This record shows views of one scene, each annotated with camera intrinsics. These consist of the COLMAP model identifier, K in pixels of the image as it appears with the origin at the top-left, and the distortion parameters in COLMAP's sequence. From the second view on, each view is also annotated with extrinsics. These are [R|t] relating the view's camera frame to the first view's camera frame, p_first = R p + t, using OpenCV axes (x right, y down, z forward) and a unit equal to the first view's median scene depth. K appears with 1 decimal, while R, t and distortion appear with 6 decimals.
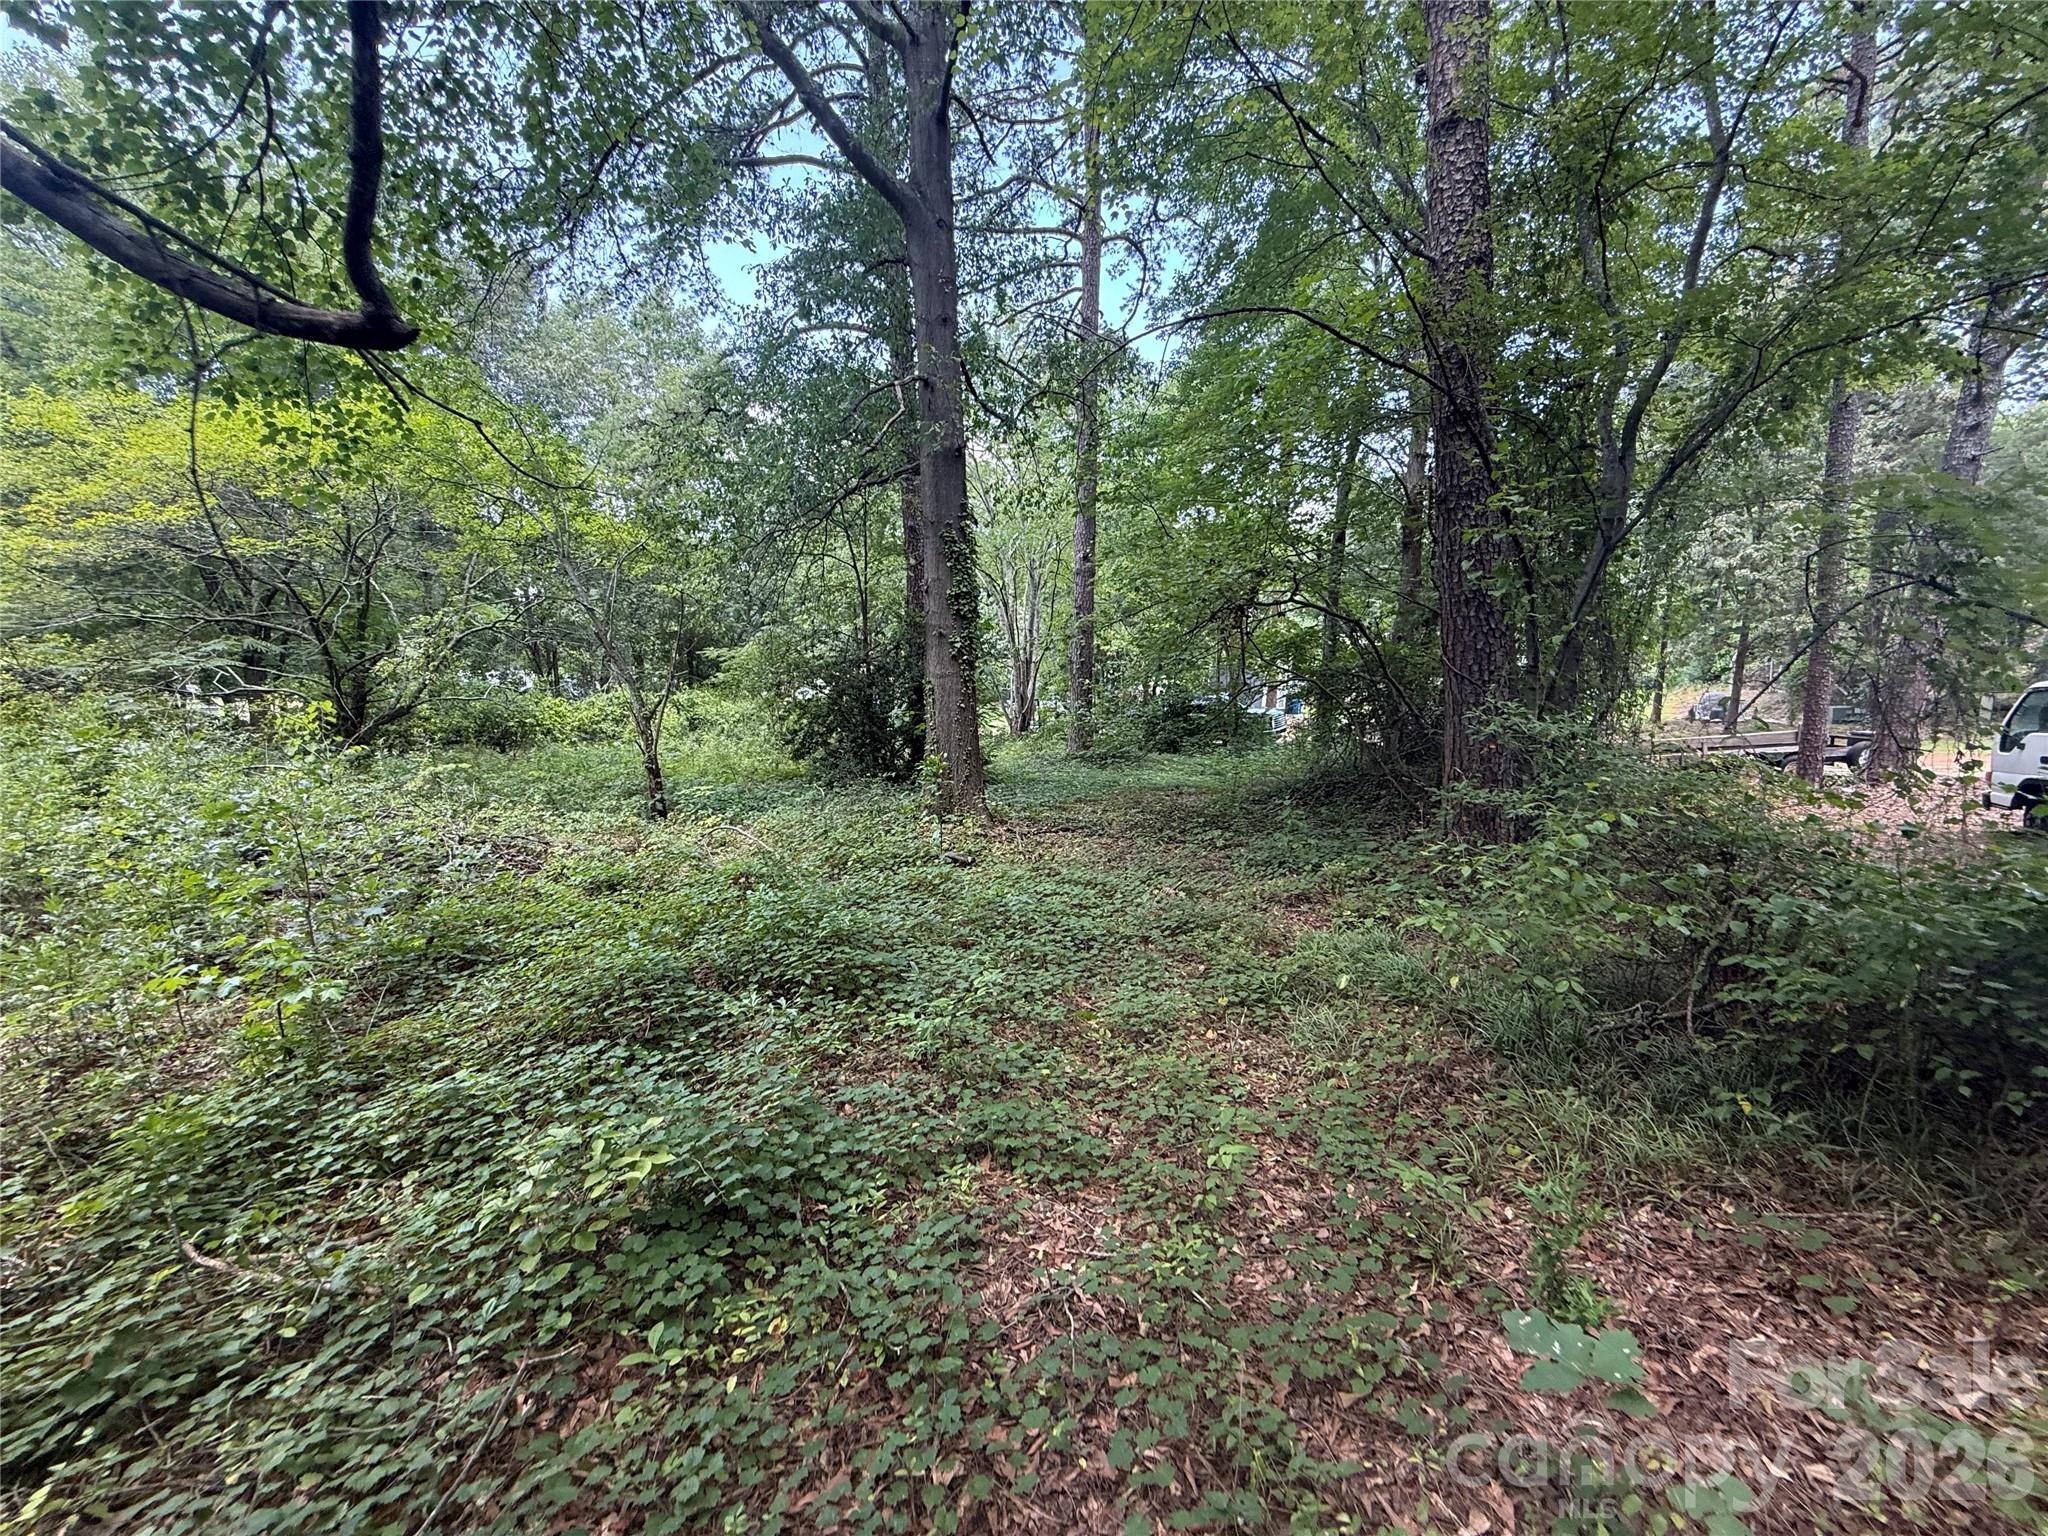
lens RADIAL K [[816.3, 0, 1018.1], [0, 816.3, 769.1], [0, 0, 1]] dist [0.001110, -0.000012]
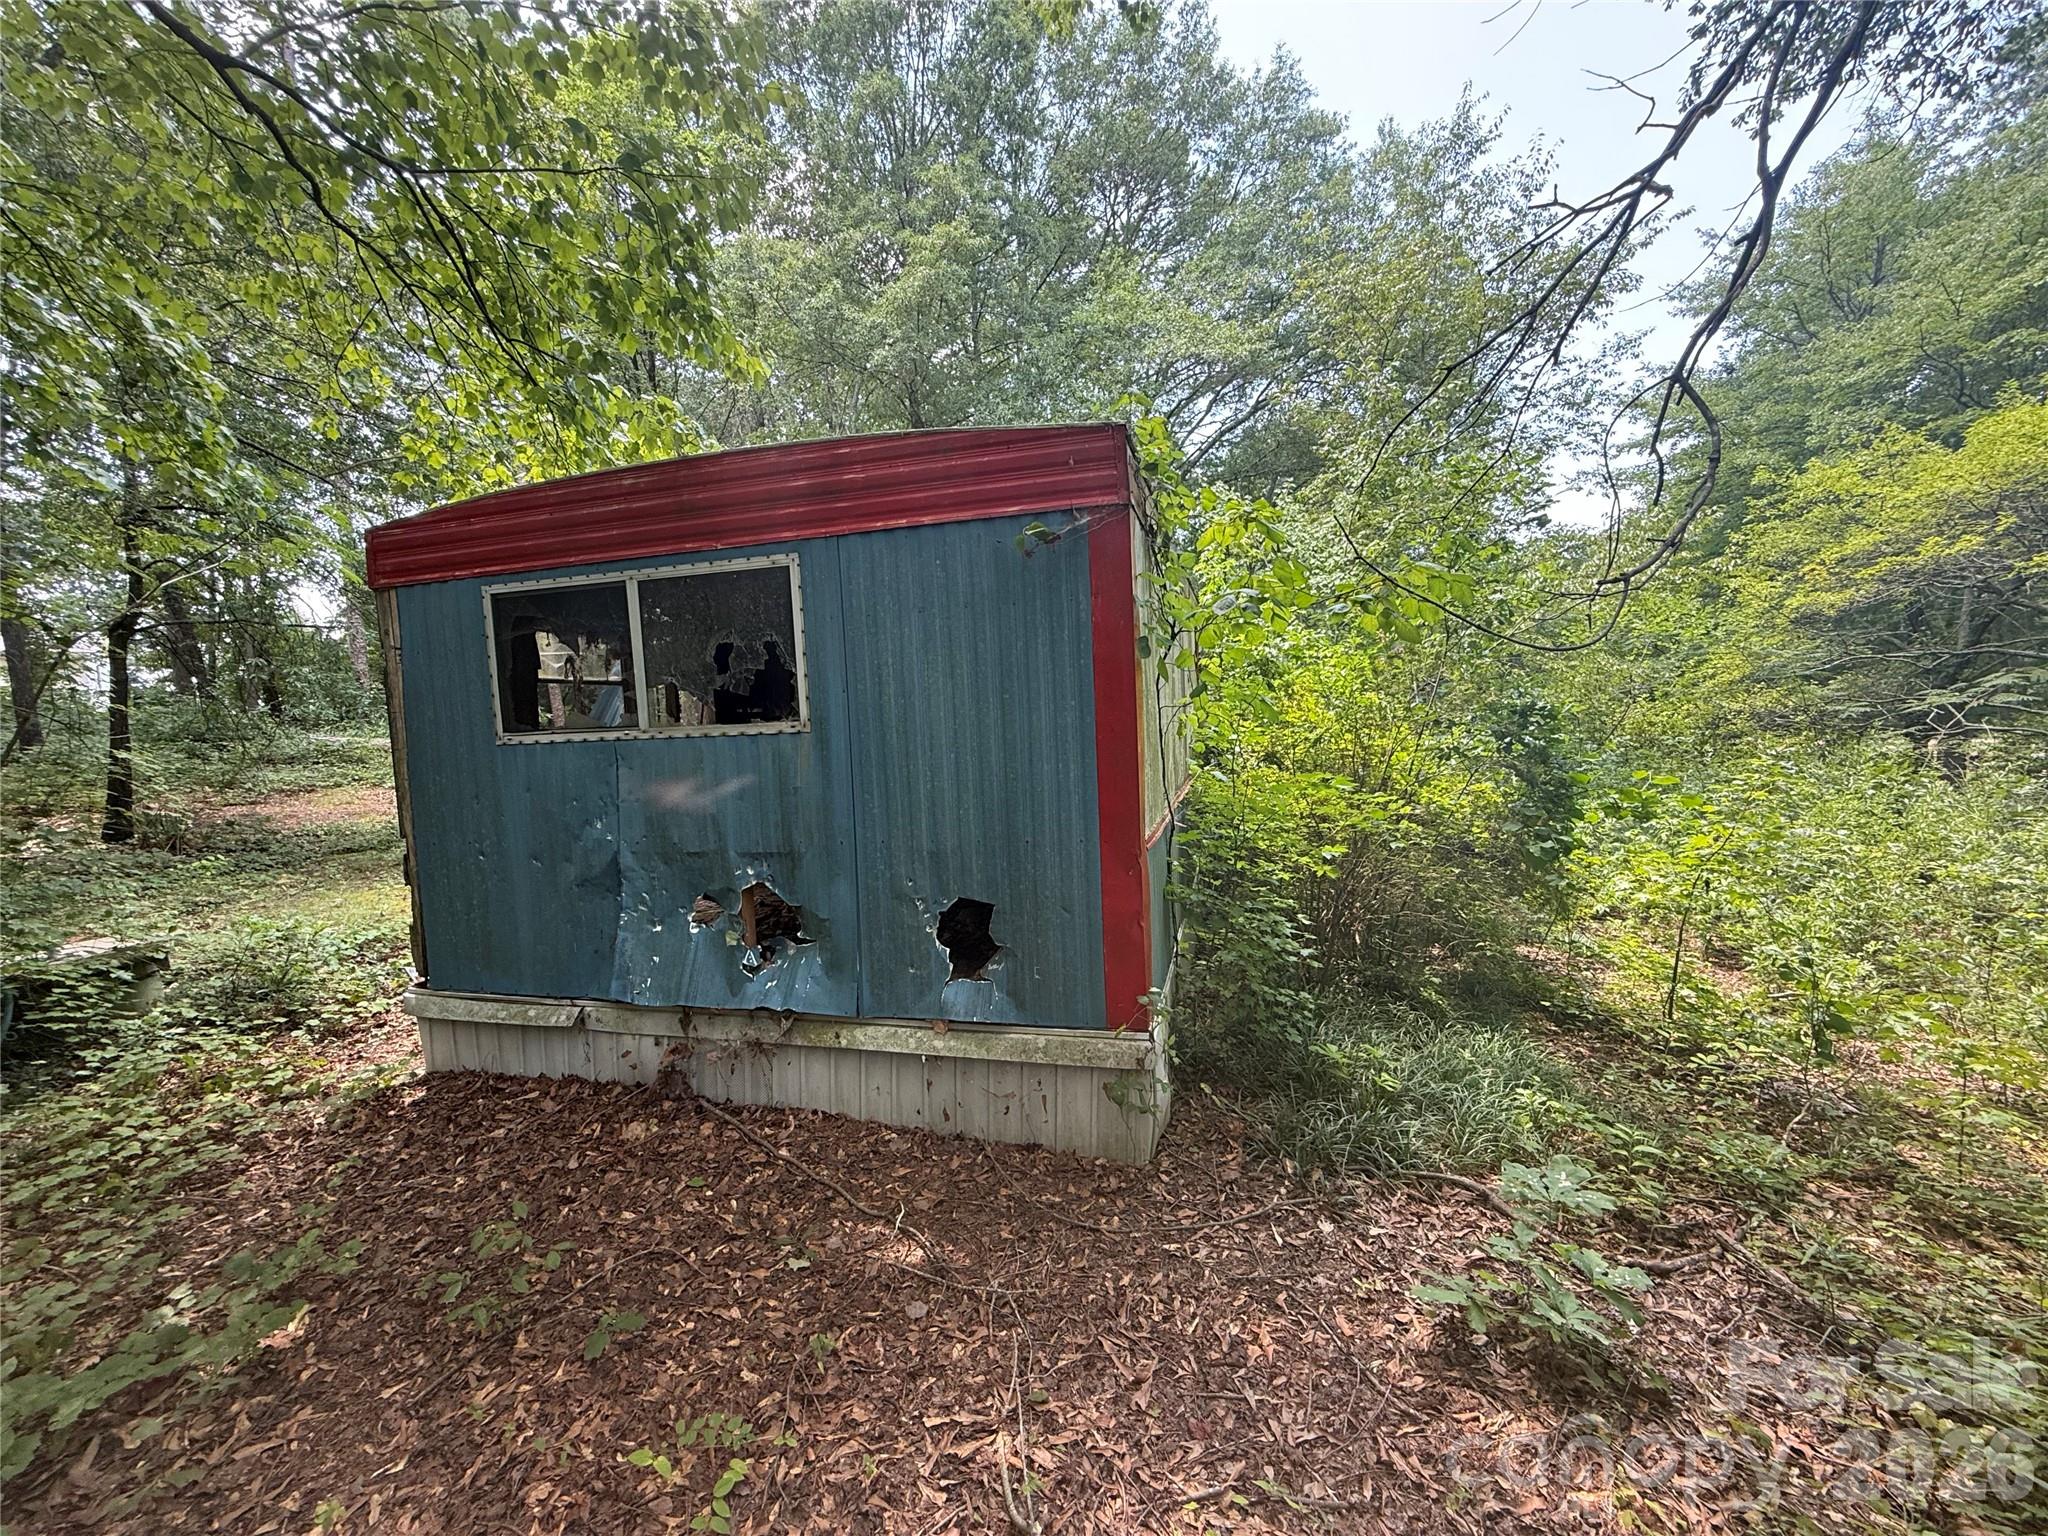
lens RADIAL K [[816.3, 0, 1018.1], [0, 816.3, 769.1], [0, 0, 1]] dist [0.001110, -0.000012]
pose [[0.026467, 0.051314, -0.998332, -0.089348], [-0.097741, 0.994029, 0.048502, 0.008178], [0.994860, 0.096294, 0.031325, -0.085525]]
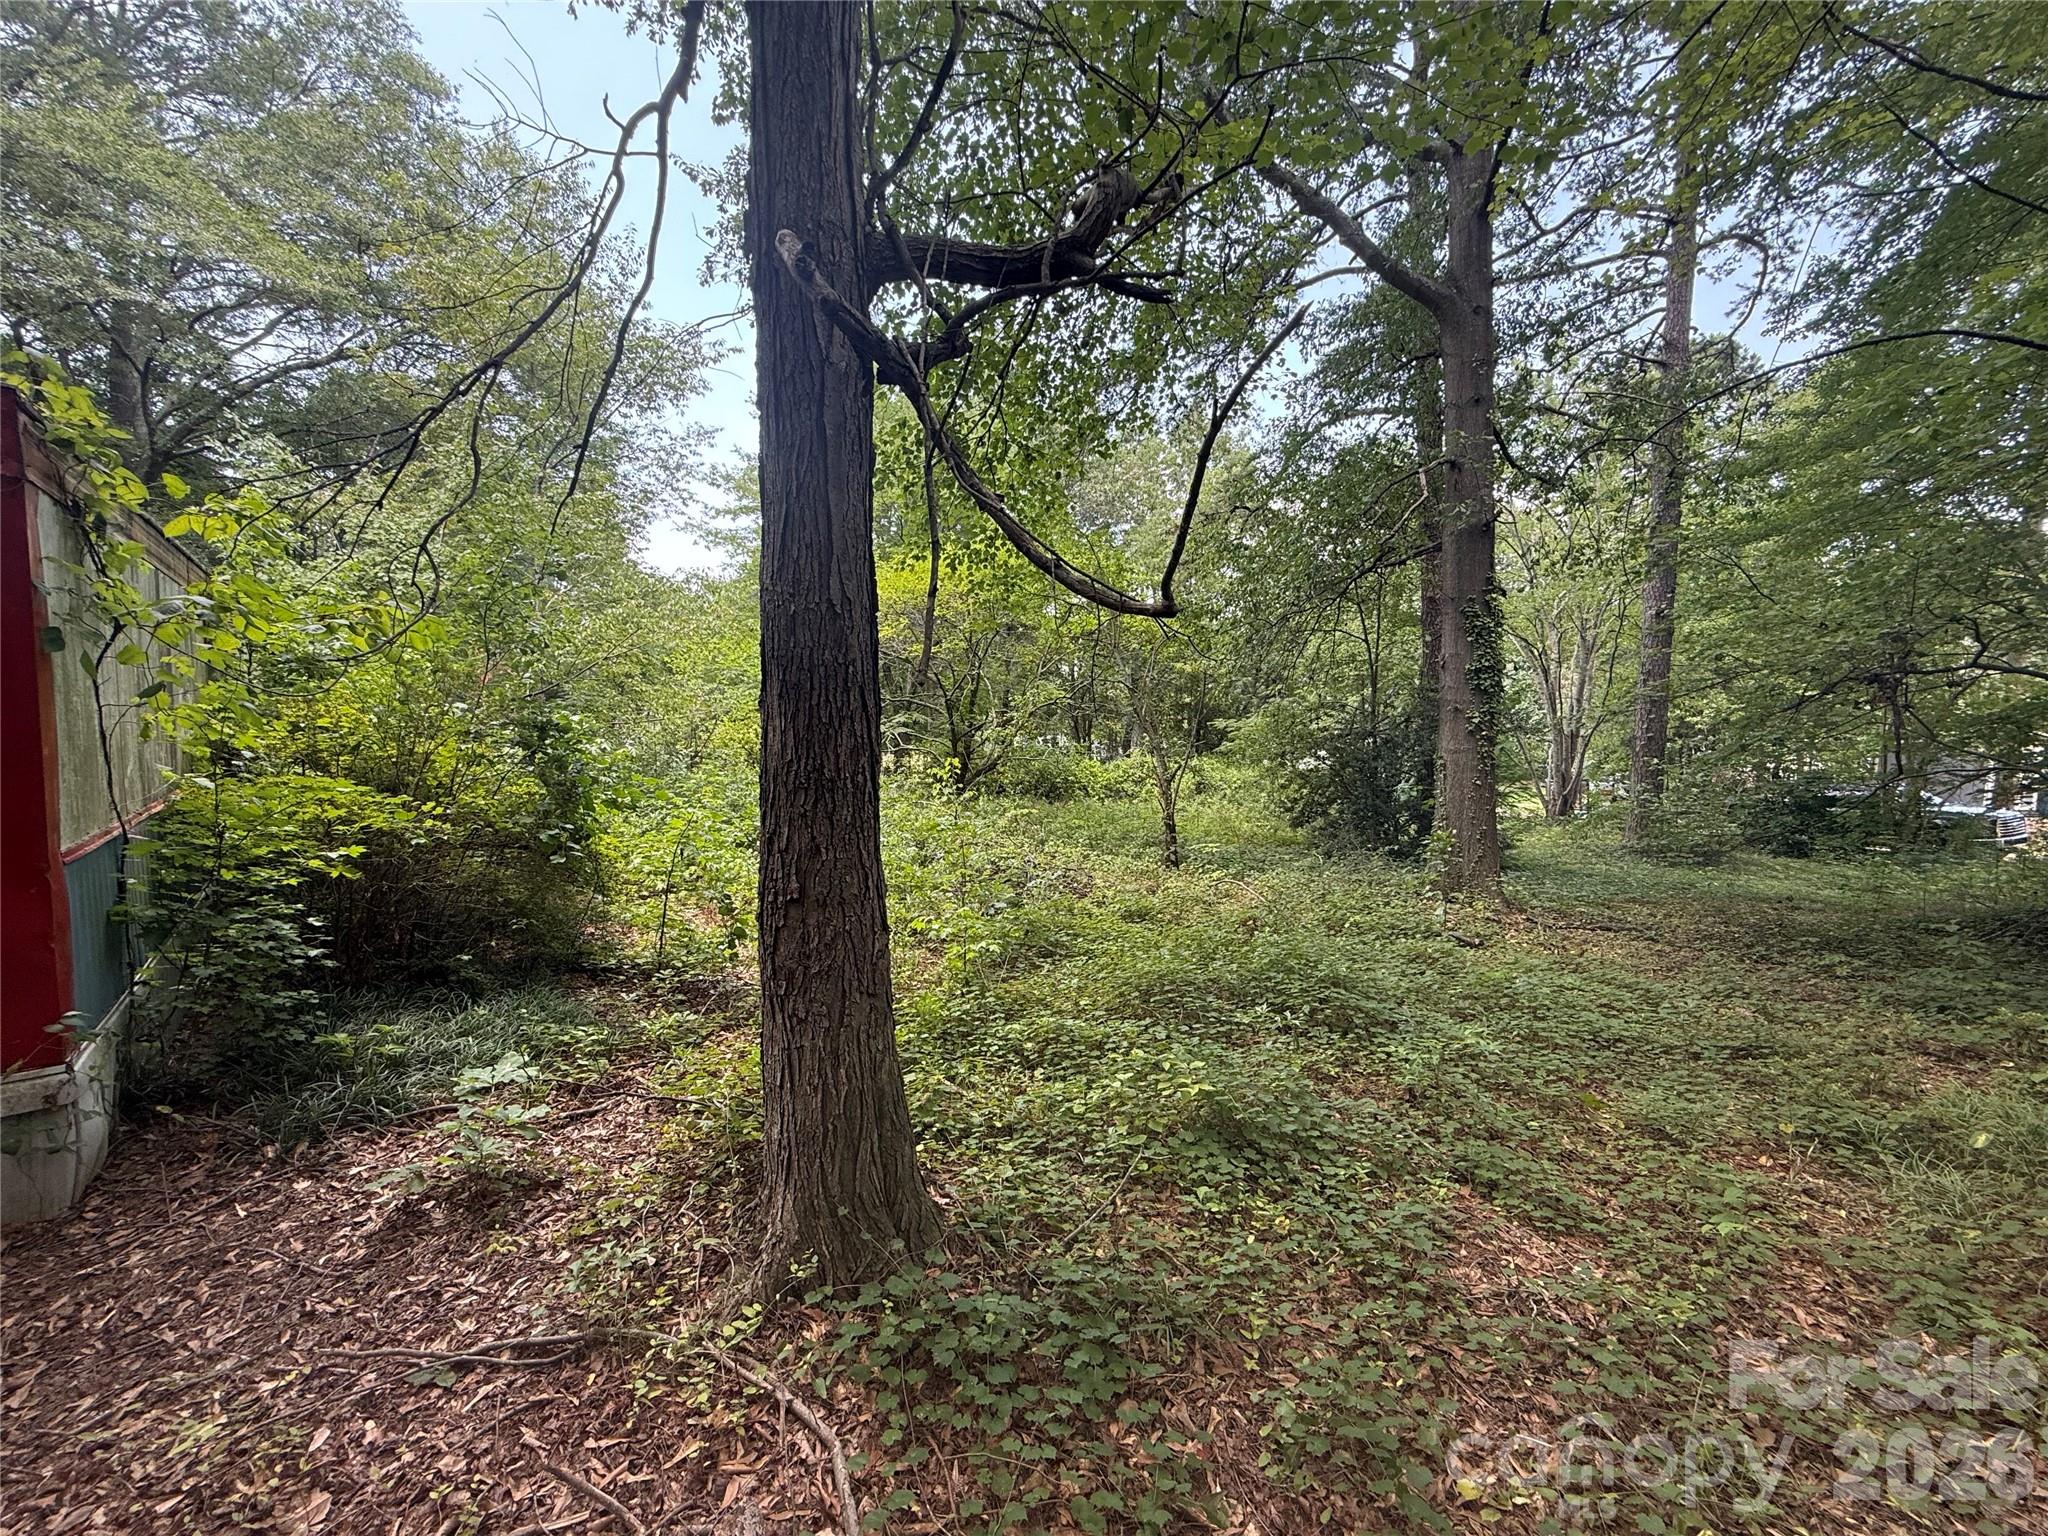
lens RADIAL K [[816.3, 0, 1018.1], [0, 816.3, 769.1], [0, 0, 1]] dist [0.001110, -0.000012]
pose [[0.830505, 0.037258, -0.555763, 0.012774], [-0.083448, 0.994822, -0.058009, 0.006039], [0.550724, 0.094554, 0.829314, -0.080296]]
